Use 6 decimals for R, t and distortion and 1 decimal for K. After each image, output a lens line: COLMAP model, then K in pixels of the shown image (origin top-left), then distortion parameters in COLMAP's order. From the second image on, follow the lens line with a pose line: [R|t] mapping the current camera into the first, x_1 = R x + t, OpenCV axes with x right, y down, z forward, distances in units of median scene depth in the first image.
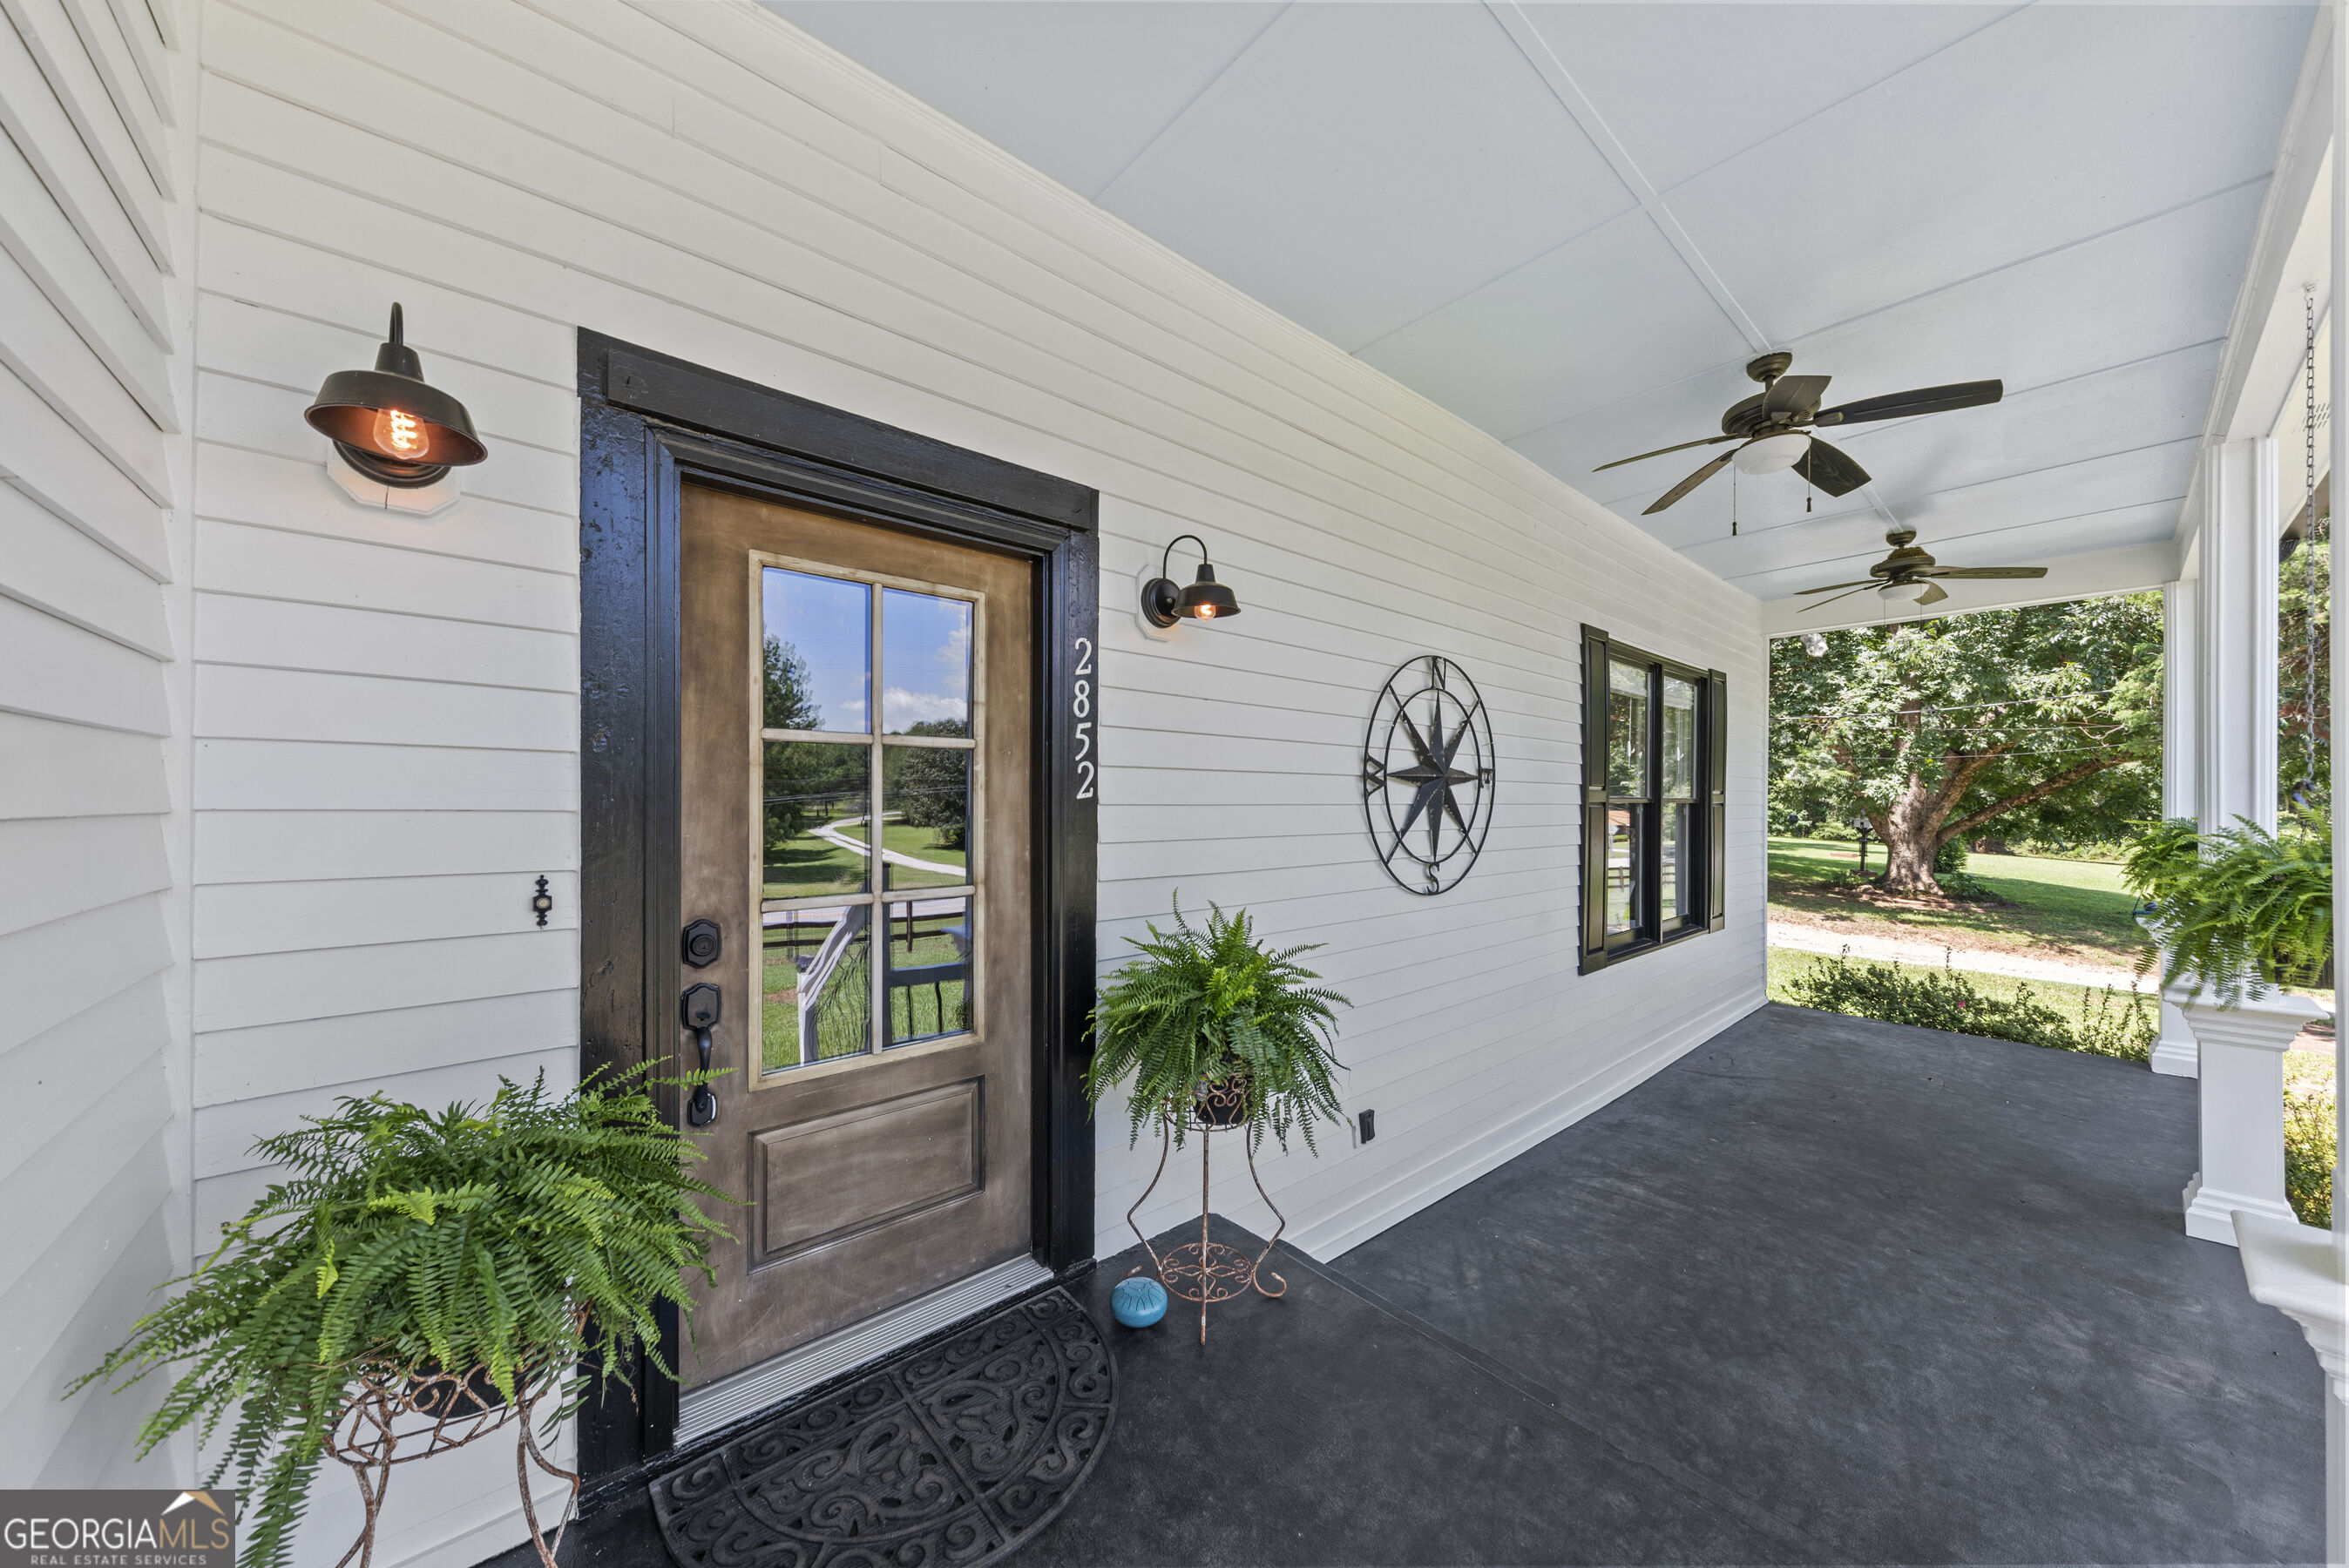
lens RADIAL K [[815.3, 0, 1173.8], [0, 815.3, 787.9], [0, 0, 1]] dist [-0.000555, 0.000037]
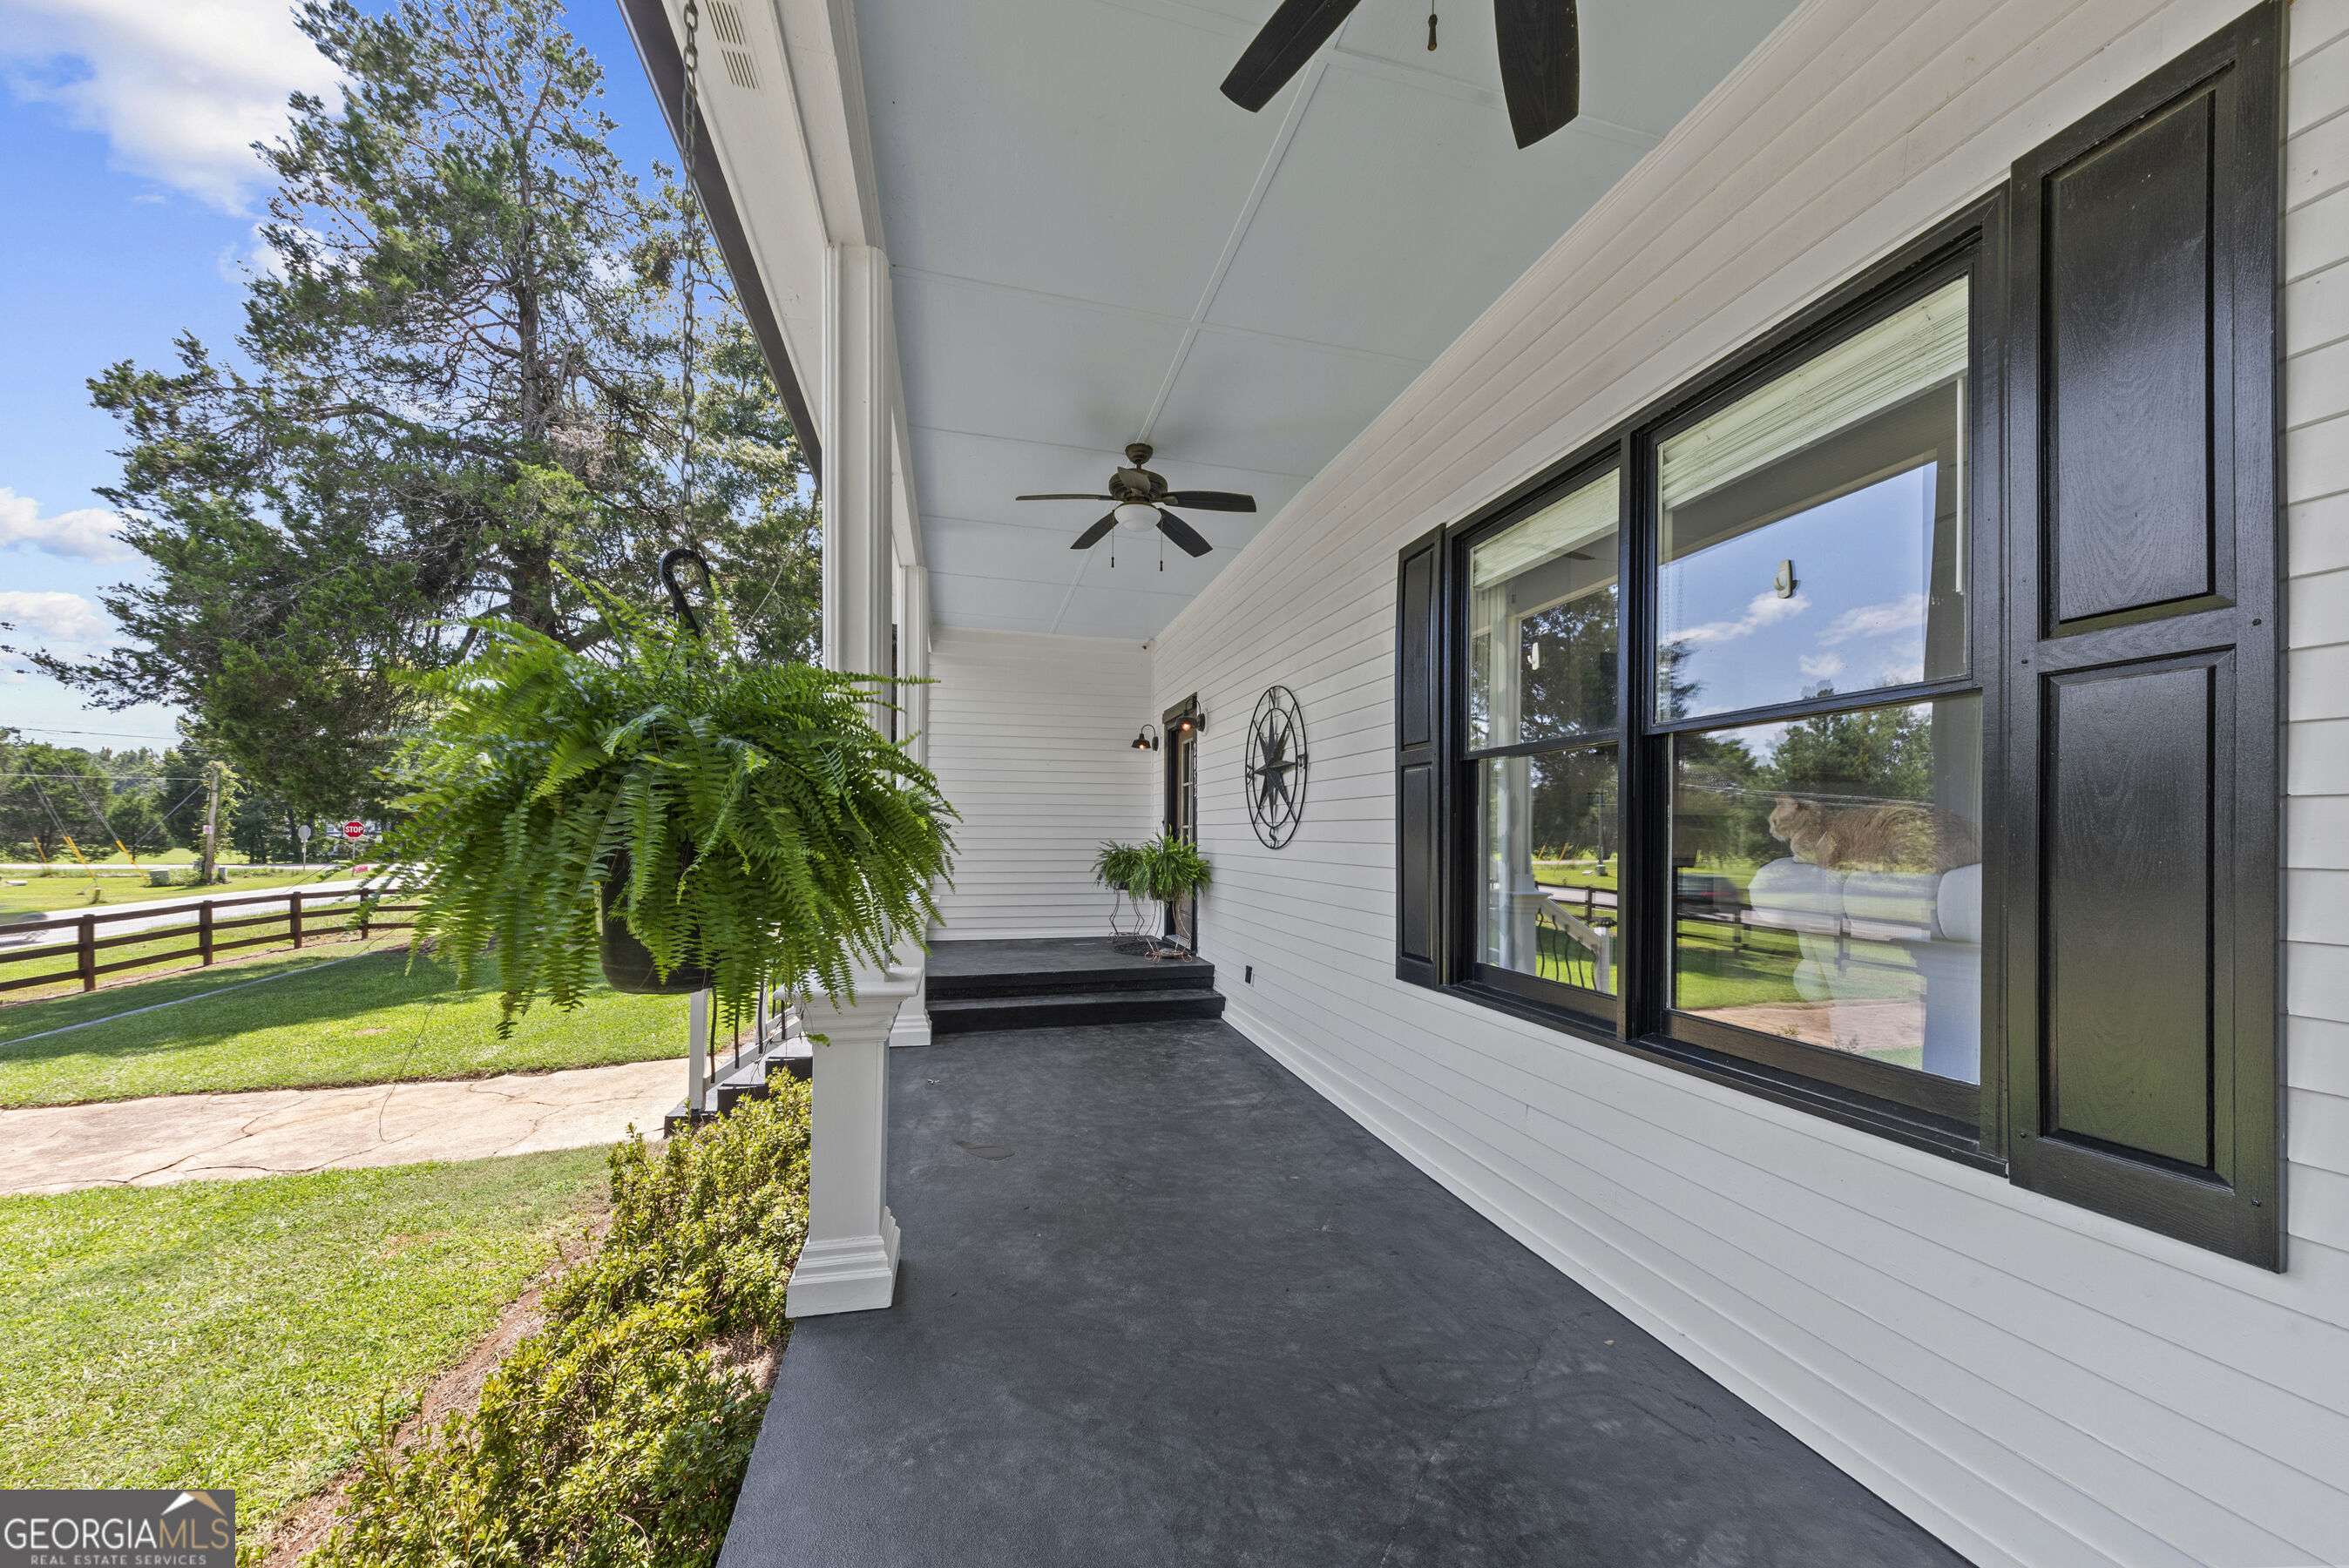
lens RADIAL K [[815.3, 0, 1159.5], [0, 815.3, 837.0], [0, 0, 1]] dist [-0.000555, 0.000037]
pose [[-0.458466, -0.007559, -0.888680, 1.680877], [-0.007364, 0.999962, -0.004707, 0.115716], [0.888681, 0.004386, -0.458505, 1.453996]]
